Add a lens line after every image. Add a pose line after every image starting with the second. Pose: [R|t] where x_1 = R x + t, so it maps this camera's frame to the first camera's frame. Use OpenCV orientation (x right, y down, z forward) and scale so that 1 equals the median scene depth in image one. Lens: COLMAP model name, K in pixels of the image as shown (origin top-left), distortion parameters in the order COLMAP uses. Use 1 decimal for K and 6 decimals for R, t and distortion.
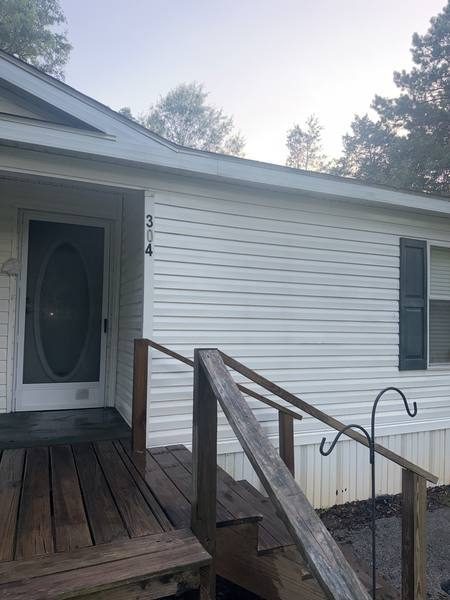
lens RADIAL K [[418.2, 0, 224.5], [0, 418.2, 300.5], [0, 0, 1]] dist [0.102441, -0.050783]
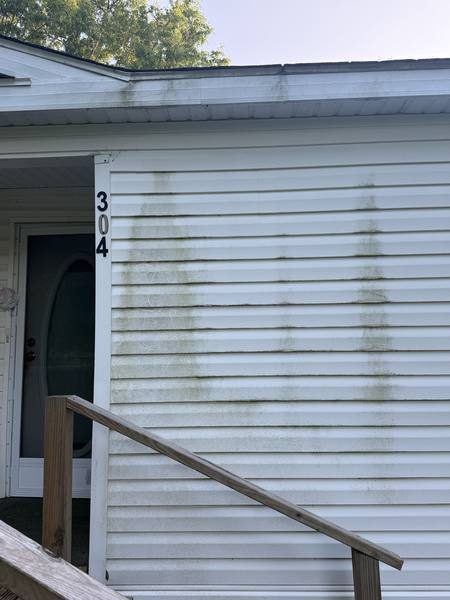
lens RADIAL K [[533.9, 0, 225.0], [0, 533.9, 300.0], [0, 0, 1]] dist [0.009057, 0.004296]
pose [[0.904533, -0.078573, -0.419102, 0.304379], [0.037177, 0.993665, -0.106054, 0.046228], [0.424780, 0.080349, 0.901724, 0.375766]]
